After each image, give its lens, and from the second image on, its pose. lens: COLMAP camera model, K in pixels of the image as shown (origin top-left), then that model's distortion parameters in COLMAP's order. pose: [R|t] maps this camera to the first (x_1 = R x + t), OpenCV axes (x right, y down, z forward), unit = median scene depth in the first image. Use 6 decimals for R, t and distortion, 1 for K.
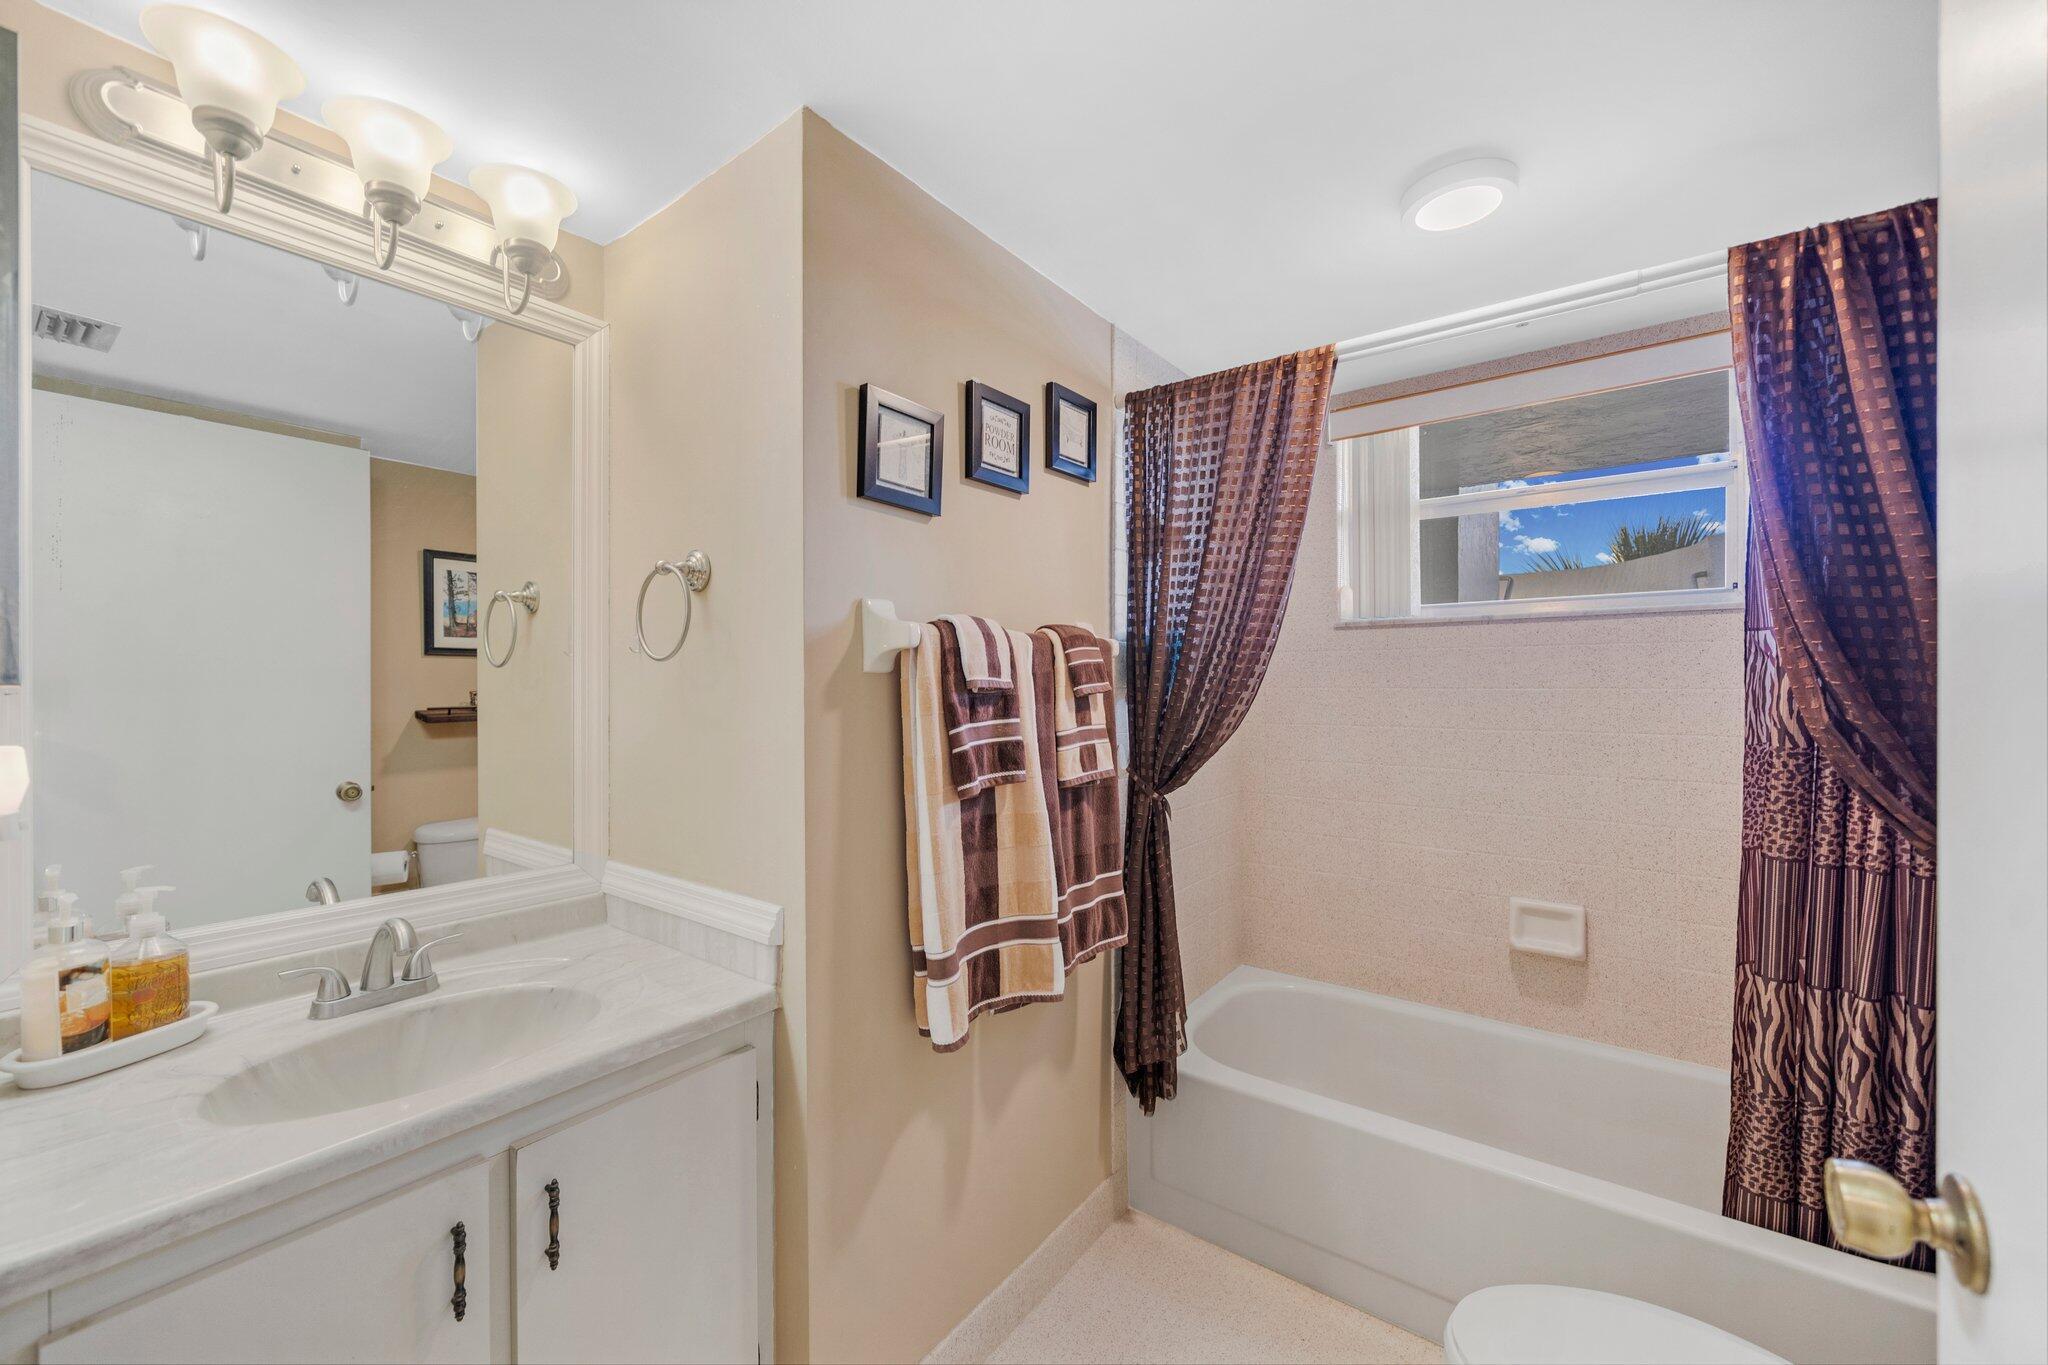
lens RADIAL K [[804.5, 0, 1011.0], [0, 804.5, 684.0], [0, 0, 1]] dist [-0.001410, -0.000438]
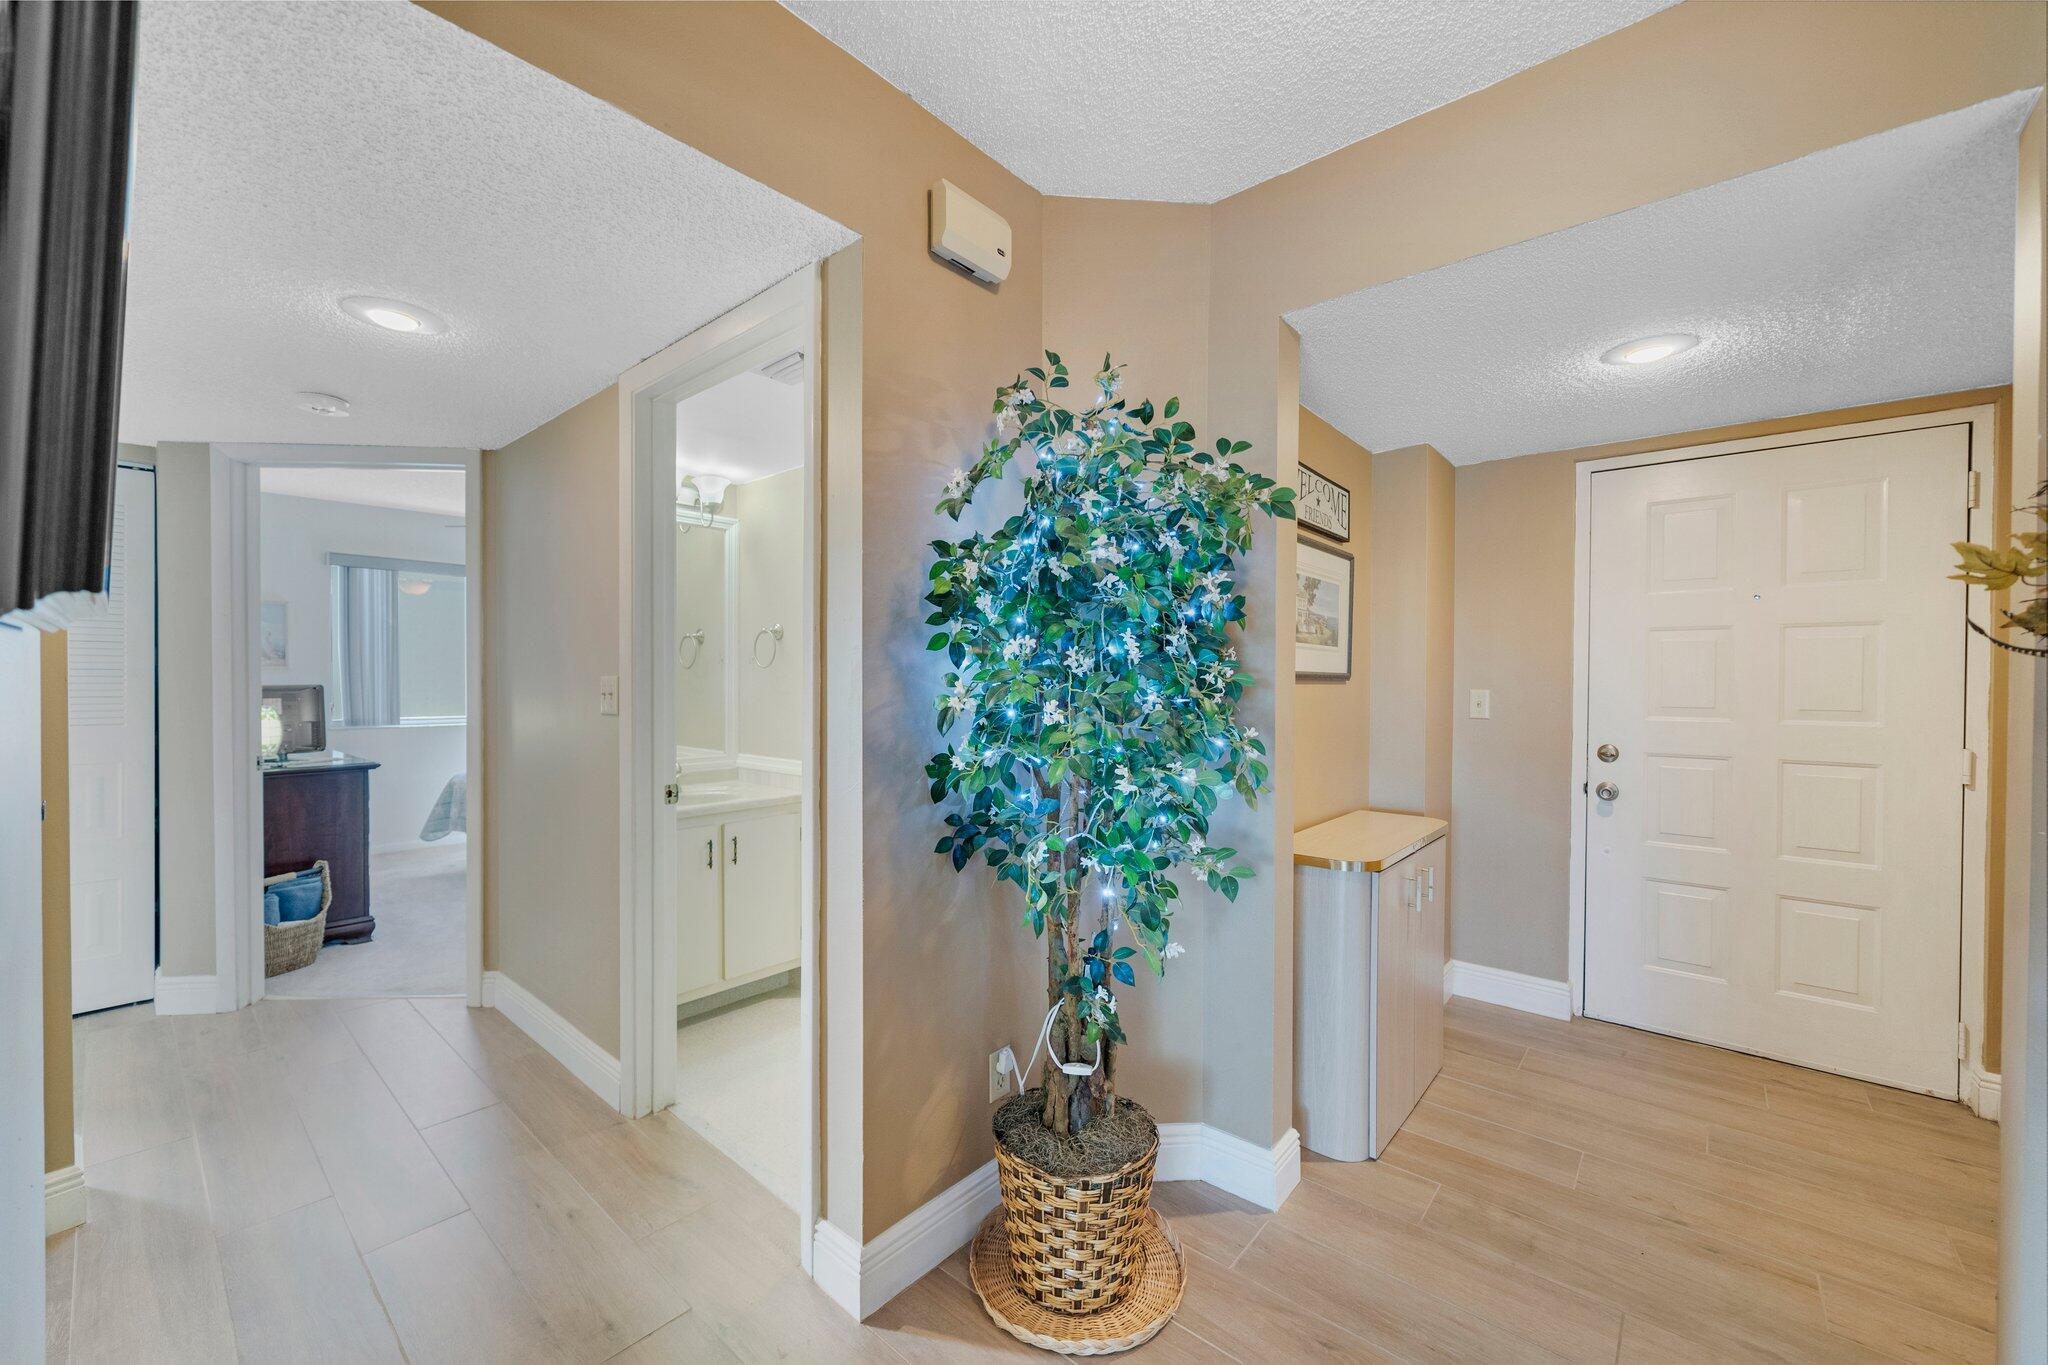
lens RADIAL K [[804.5, 0, 1011.0], [0, 804.5, 684.0], [0, 0, 1]] dist [-0.001410, -0.000438]
pose [[0.996954, -0.000729, -0.077984, 0.528201], [0.001591, 0.999938, 0.011003, -0.004346], [0.077971, -0.011094, 0.996894, -1.440238]]
